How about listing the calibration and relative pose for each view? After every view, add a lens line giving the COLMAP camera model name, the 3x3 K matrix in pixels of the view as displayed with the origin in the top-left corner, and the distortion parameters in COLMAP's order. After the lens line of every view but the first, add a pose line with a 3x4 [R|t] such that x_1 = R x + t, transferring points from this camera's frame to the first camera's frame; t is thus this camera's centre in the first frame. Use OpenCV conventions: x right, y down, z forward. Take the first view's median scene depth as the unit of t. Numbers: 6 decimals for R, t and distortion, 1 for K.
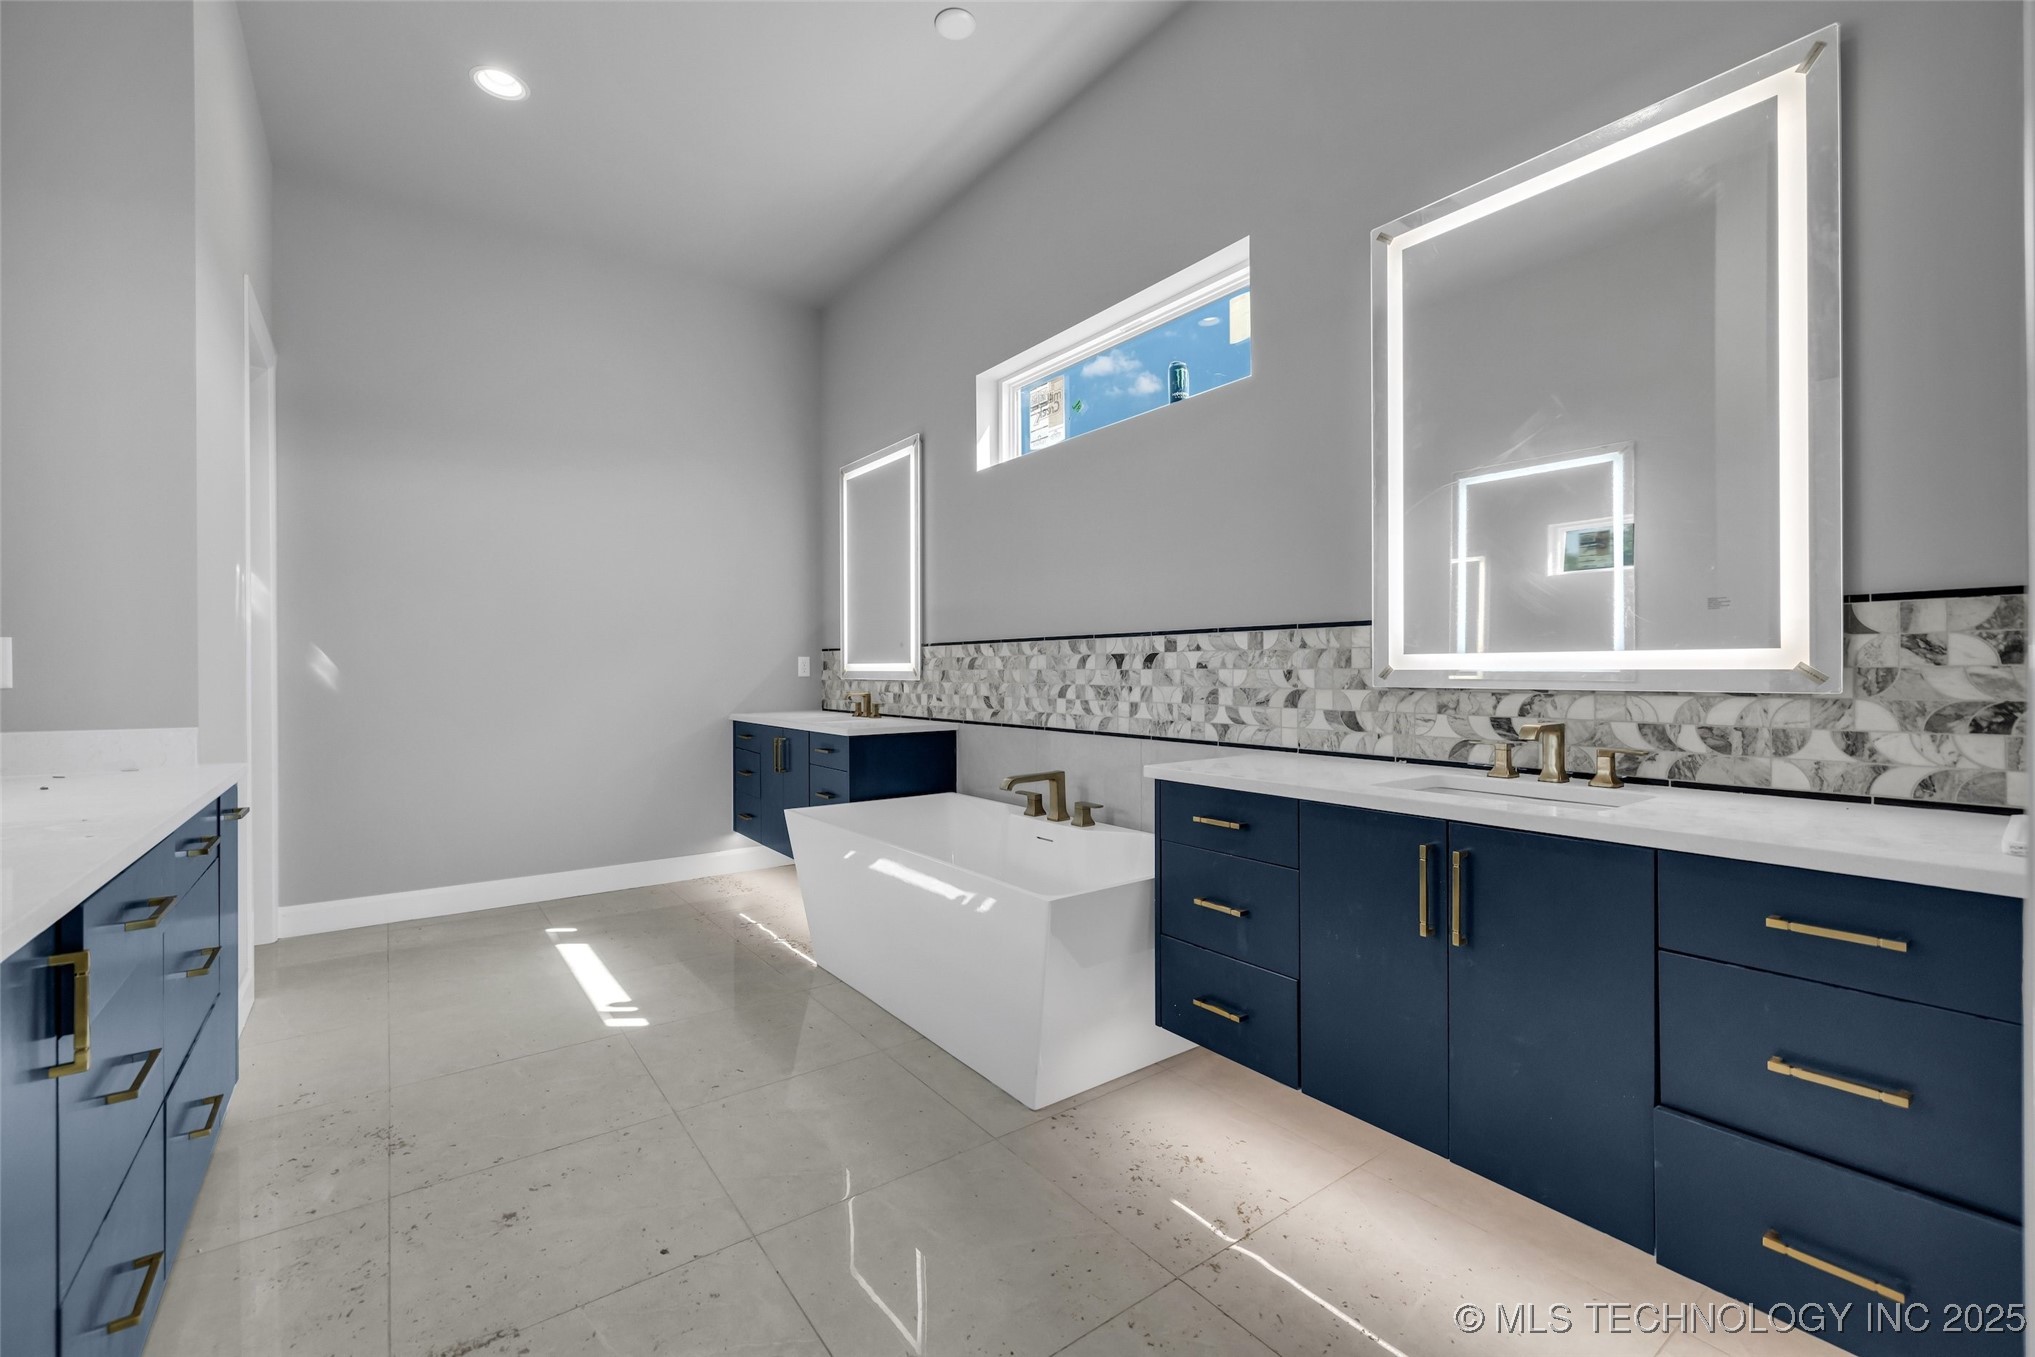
lens RADIAL K [[863.7, 0, 1016.2], [0, 863.7, 670.5], [0, 0, 1]] dist [-0.004420, -0.001051]
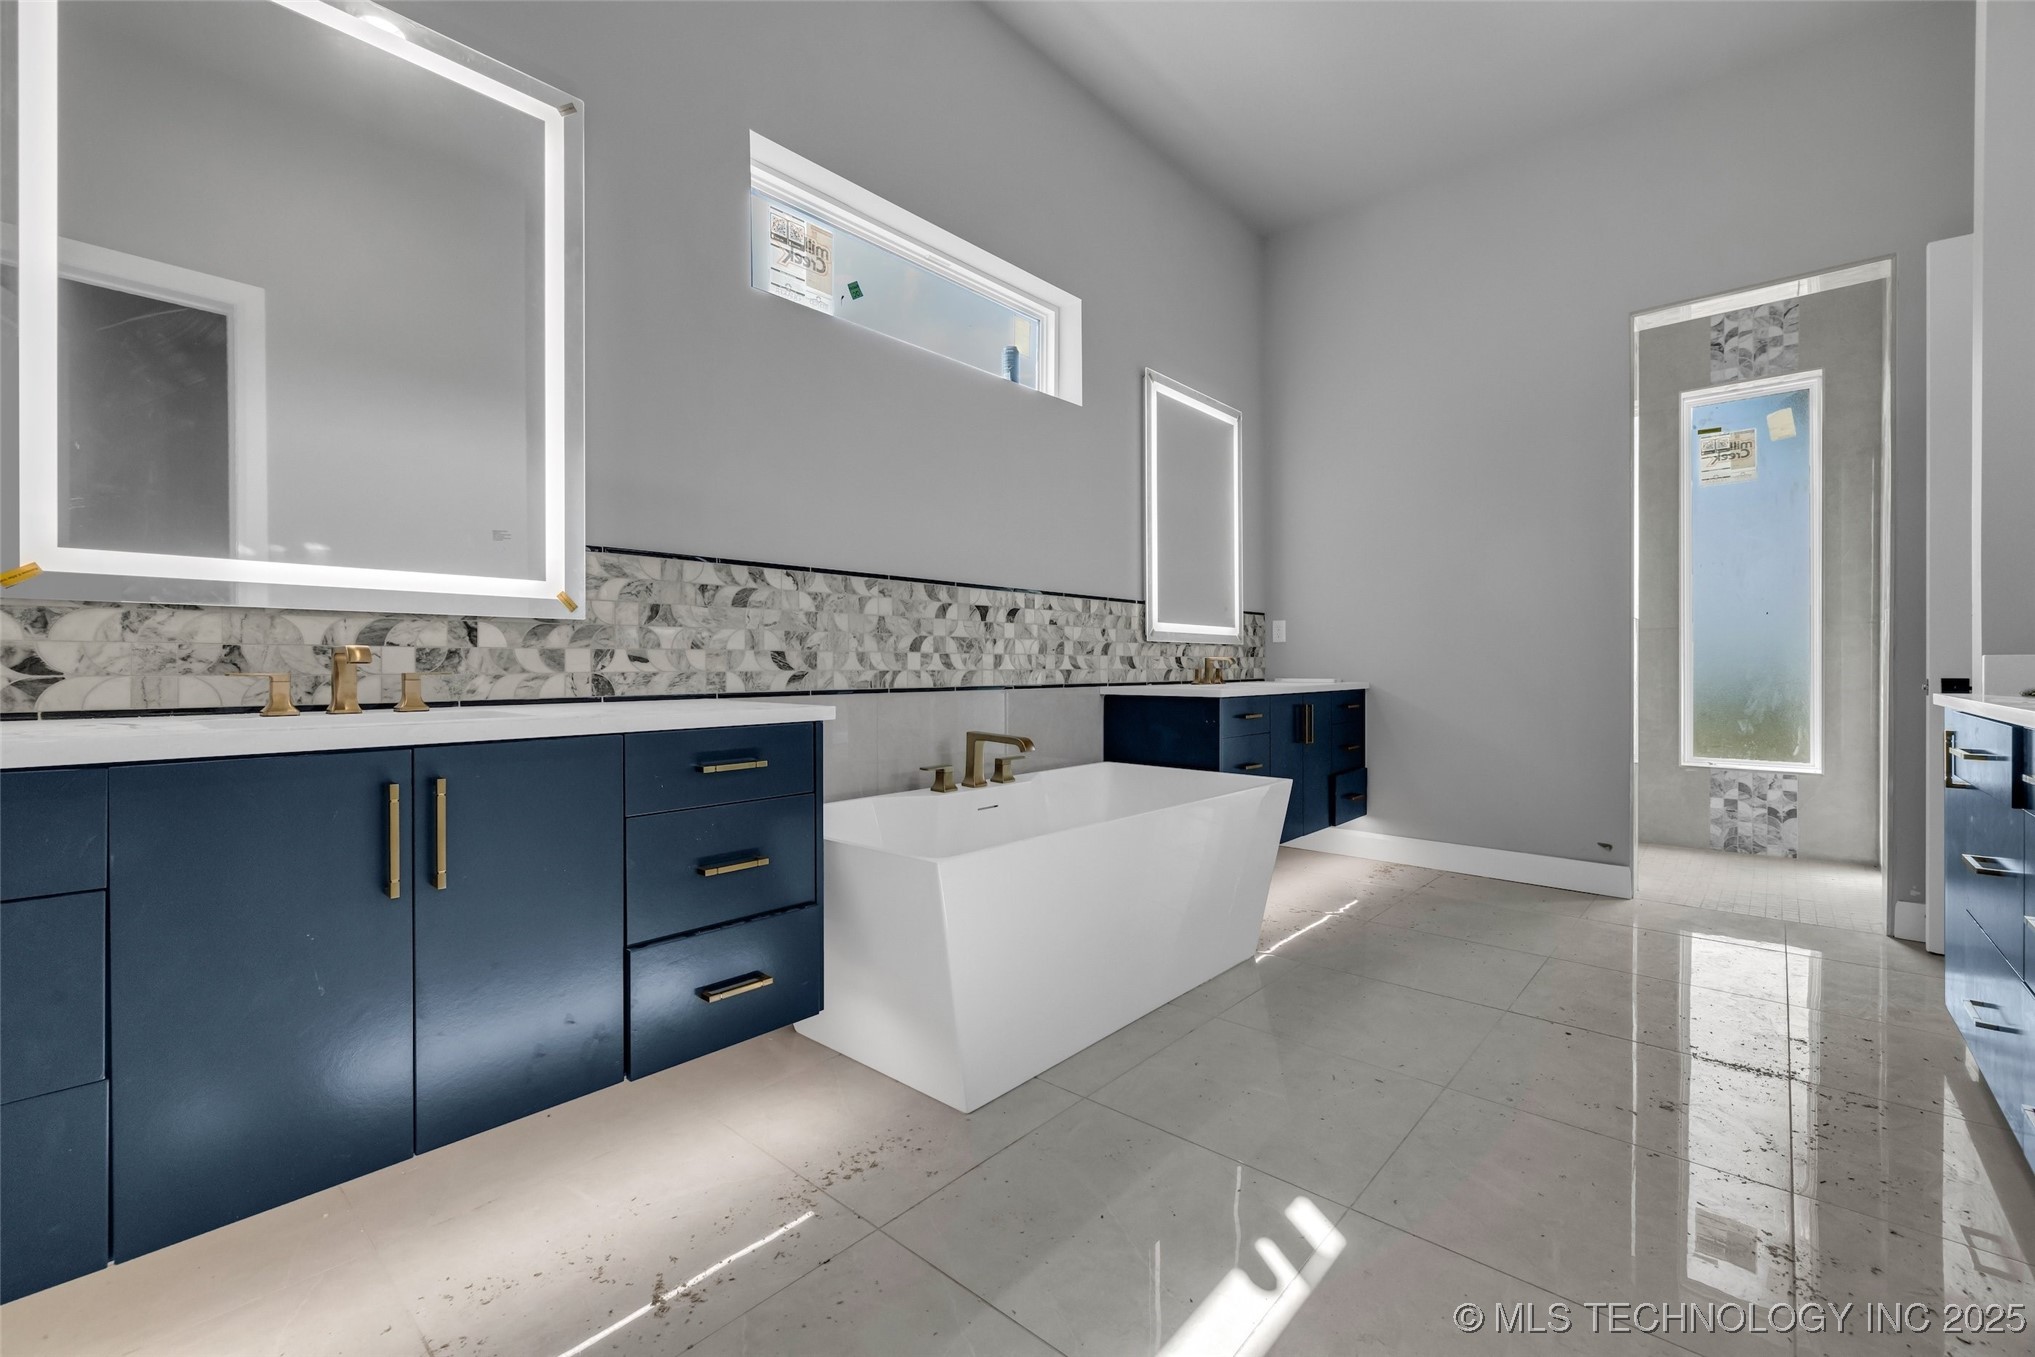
lens RADIAL K [[863.7, 0, 1011.0], [0, 863.7, 672.4], [0, 0, 1]] dist [-0.004420, -0.001051]
pose [[-0.211083, -0.001845, 0.977466, -0.828589], [0.004367, 0.999986, 0.002830, 0.052831], [-0.977458, 0.004866, -0.211072, 1.147182]]
